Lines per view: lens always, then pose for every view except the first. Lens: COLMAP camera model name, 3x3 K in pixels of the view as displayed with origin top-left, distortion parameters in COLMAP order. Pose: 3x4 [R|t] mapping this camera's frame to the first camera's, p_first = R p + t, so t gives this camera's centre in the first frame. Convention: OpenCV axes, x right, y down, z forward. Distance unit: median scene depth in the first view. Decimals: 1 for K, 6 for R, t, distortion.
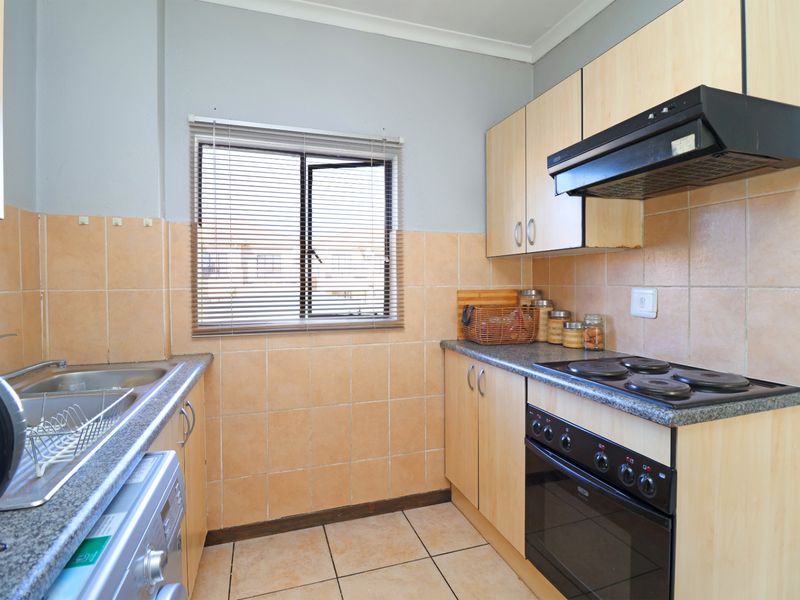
lens RADIAL K [[419.4, 0, 400.8], [0, 419.4, 289.5], [0, 0, 1]] dist [-0.010050, -0.002041]
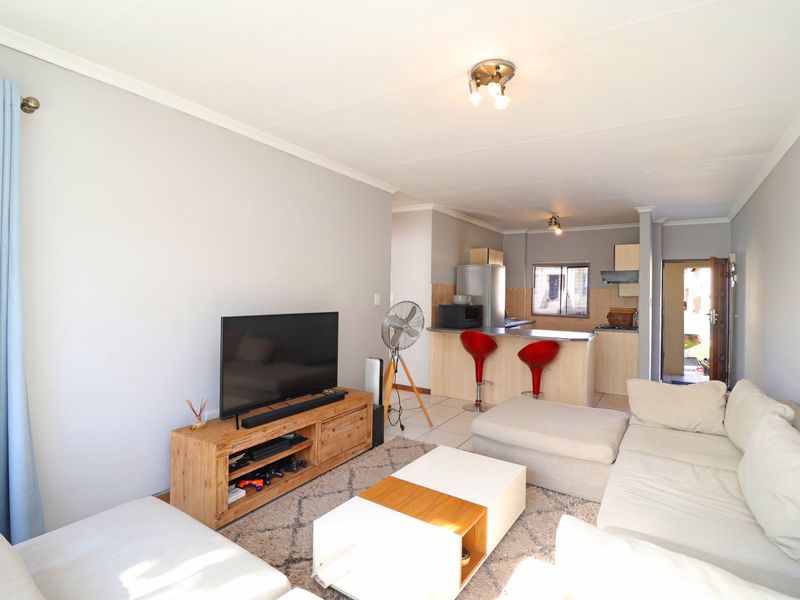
lens RADIAL K [[419.4, 0, 400.8], [0, 419.4, 289.5], [0, 0, 1]] dist [-0.010050, -0.002041]
pose [[0.613578, 0.009532, -0.789576, 1.924067], [-0.035952, 0.999227, -0.015875, -0.030394], [0.788815, 0.038127, 0.613447, -2.496202]]
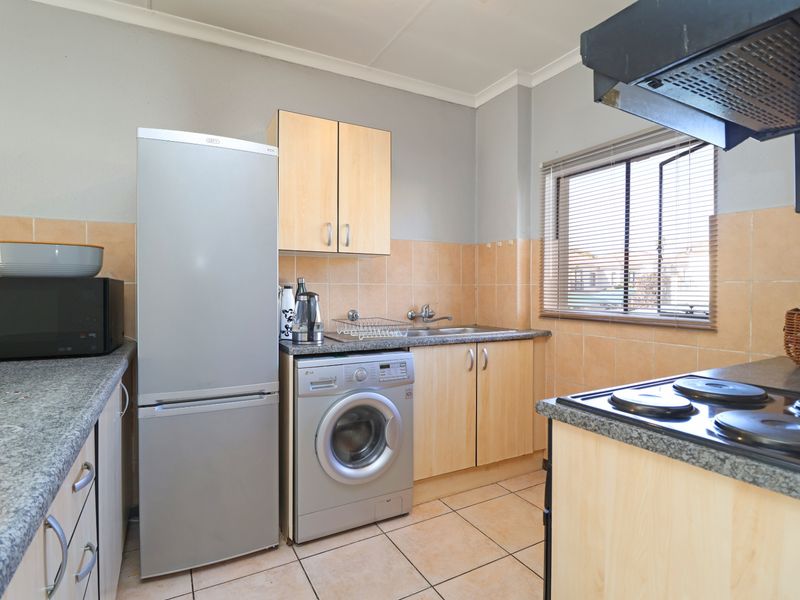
lens RADIAL K [[426.5, 0, 398.2], [0, 426.5, 286.6], [0, 0, 1]] dist [0.001057, 0.000342]
pose [[0.172704, -0.001314, -0.984973, 0.837245], [-0.021801, 0.999749, -0.005157, 0.023083], [0.984732, 0.022364, 0.172632, 0.263020]]
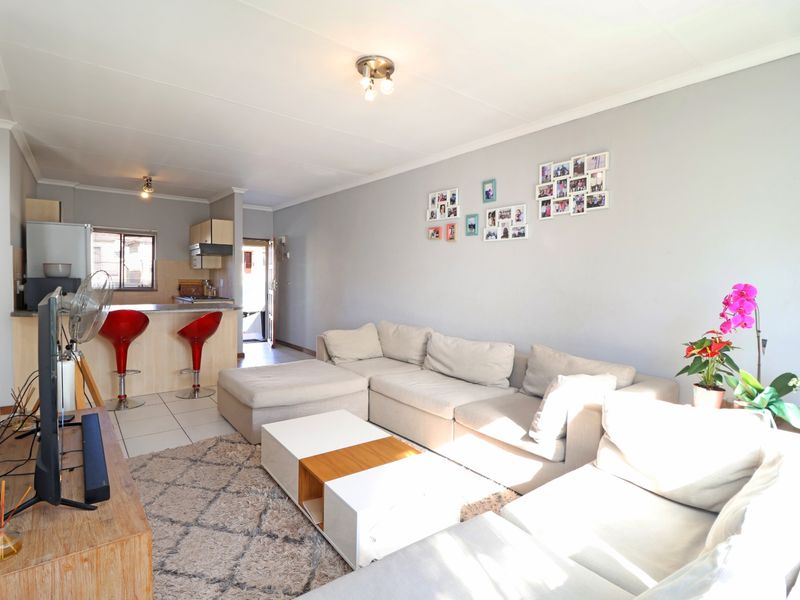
lens RADIAL K [[419.4, 0, 400.8], [0, 419.4, 289.5], [0, 0, 1]] dist [-0.010050, -0.002041]
pose [[0.945188, 0.014486, 0.326206, 0.809692], [-0.017847, 0.999814, 0.007312, 0.029810], [-0.326039, -0.012733, 0.945271, -2.895450]]
